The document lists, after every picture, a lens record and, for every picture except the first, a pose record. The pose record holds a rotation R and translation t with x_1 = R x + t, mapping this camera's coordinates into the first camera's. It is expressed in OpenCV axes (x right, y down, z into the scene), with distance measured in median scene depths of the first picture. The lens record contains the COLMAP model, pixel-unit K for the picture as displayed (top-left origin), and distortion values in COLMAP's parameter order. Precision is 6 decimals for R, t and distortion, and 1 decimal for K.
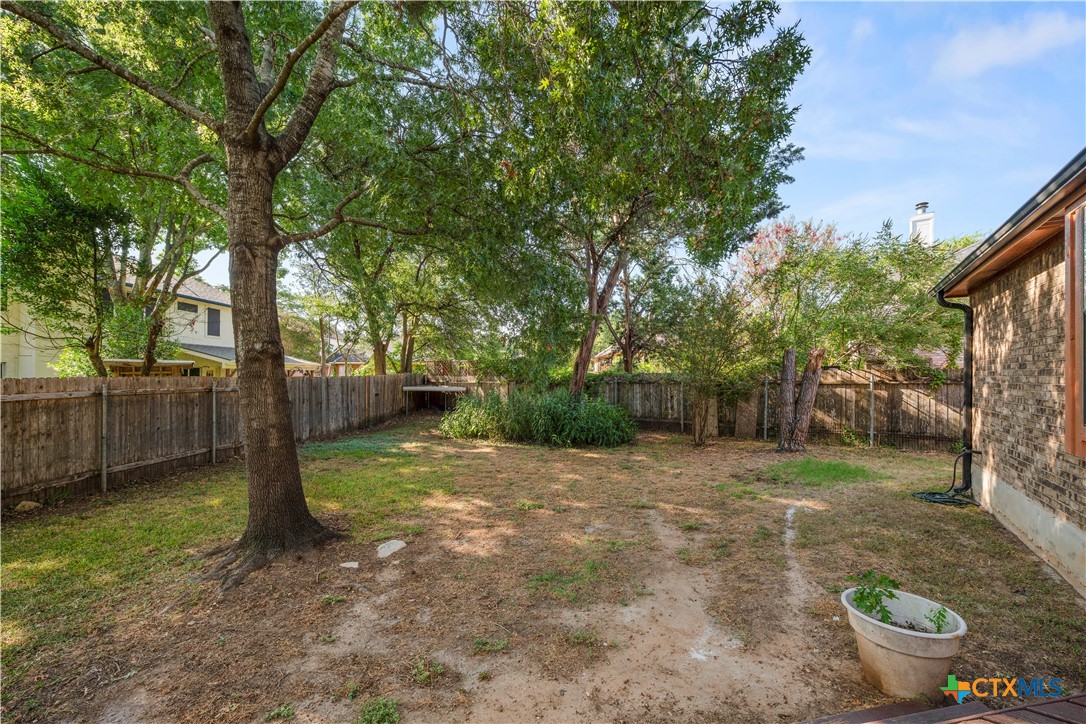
lens RADIAL K [[430.6, 0, 550.8], [0, 430.6, 369.9], [0, 0, 1]] dist [-0.002043, 0.000103]
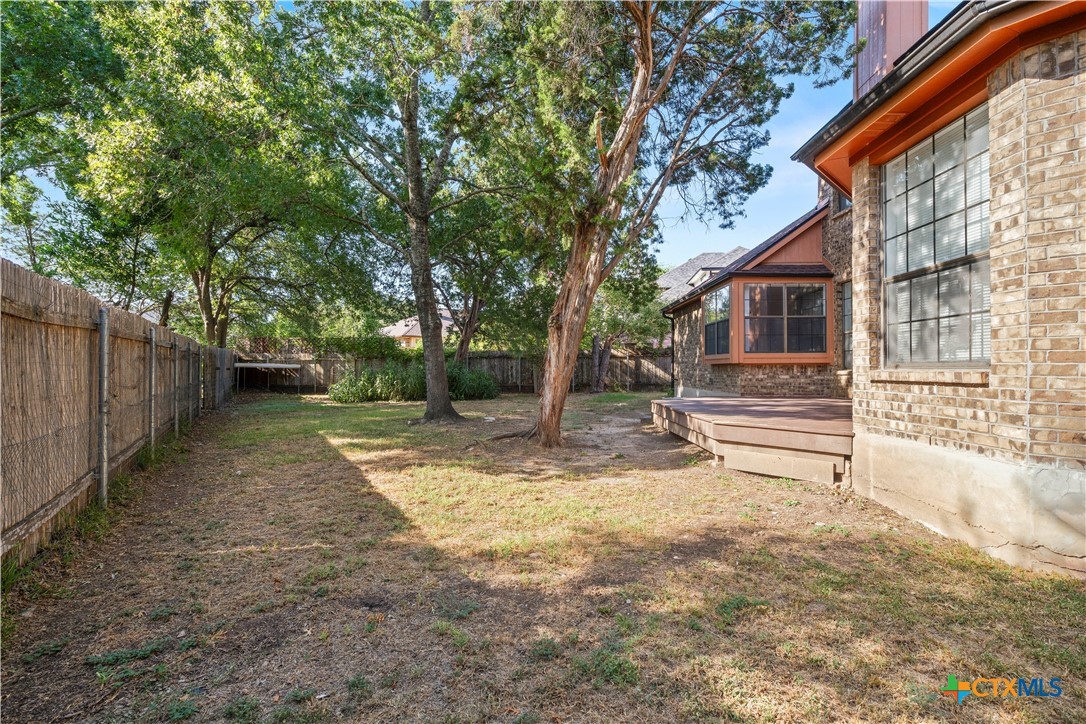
lens RADIAL K [[484.1, 0, 544.4], [0, 484.1, 361.3], [0, 0, 1]] dist [-0.002899, -0.000213]
pose [[0.848779, 0.004016, 0.528733, -0.609390], [-0.008124, 0.999952, 0.005446, 0.043930], [-0.528686, -0.008918, 0.848771, -0.518135]]
